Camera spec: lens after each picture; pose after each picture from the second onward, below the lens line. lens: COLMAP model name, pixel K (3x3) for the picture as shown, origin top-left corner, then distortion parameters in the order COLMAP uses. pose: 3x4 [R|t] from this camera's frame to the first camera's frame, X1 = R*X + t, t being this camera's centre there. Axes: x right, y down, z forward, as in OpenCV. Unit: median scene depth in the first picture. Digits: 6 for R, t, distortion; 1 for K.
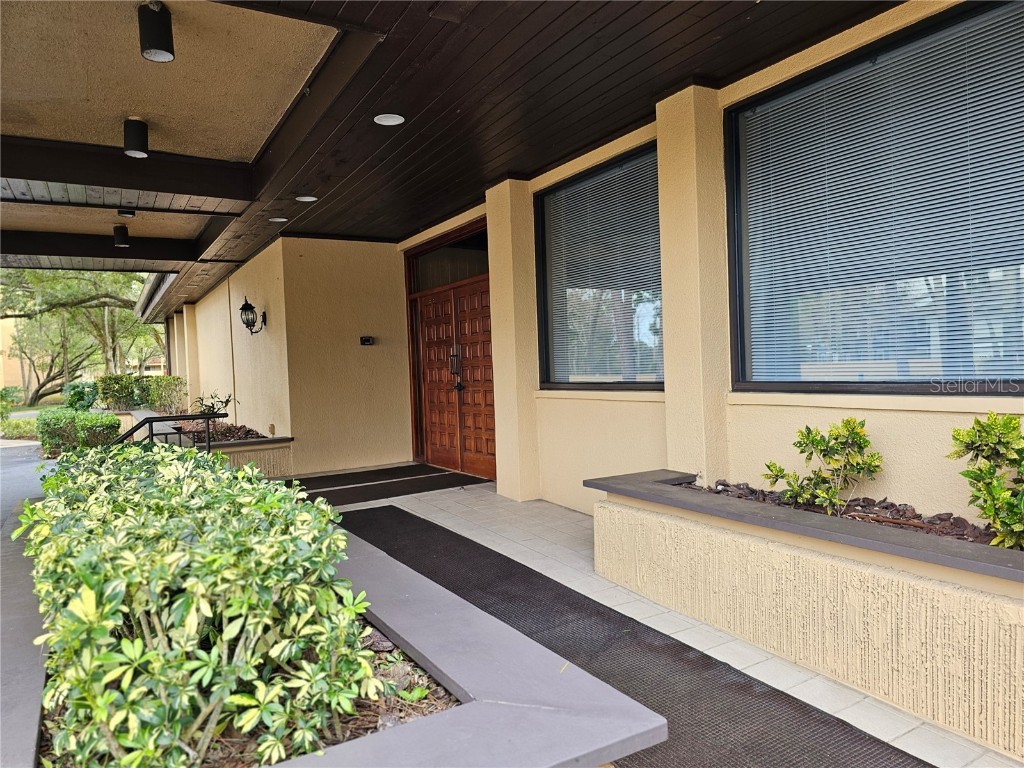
lens RADIAL K [[685.4, 0, 512.0], [0, 685.4, 384.0], [0, 0, 1]] dist [0.001854, -0.002955]
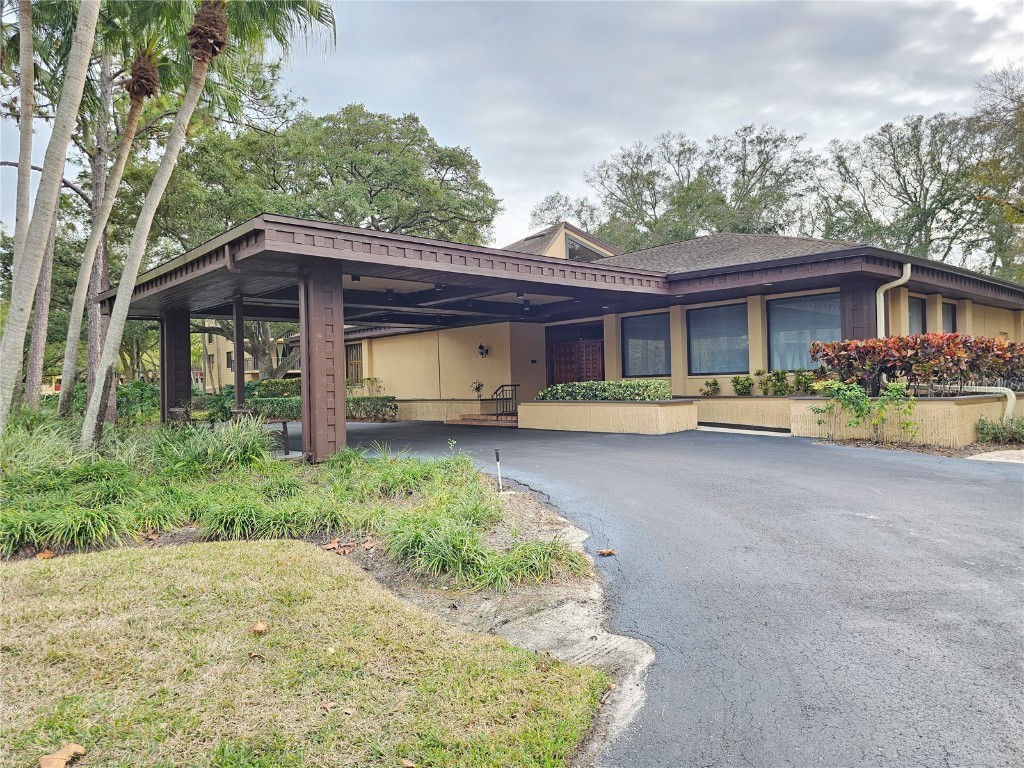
lens RADIAL K [[685.4, 0, 512.0], [0, 685.4, 384.0], [0, 0, 1]] dist [0.001854, -0.002955]
pose [[0.981204, 0.014470, 0.192429, -1.769802], [-0.007794, 0.999343, -0.035405, 0.249482], [-0.192815, 0.033240, 0.980672, -3.338132]]
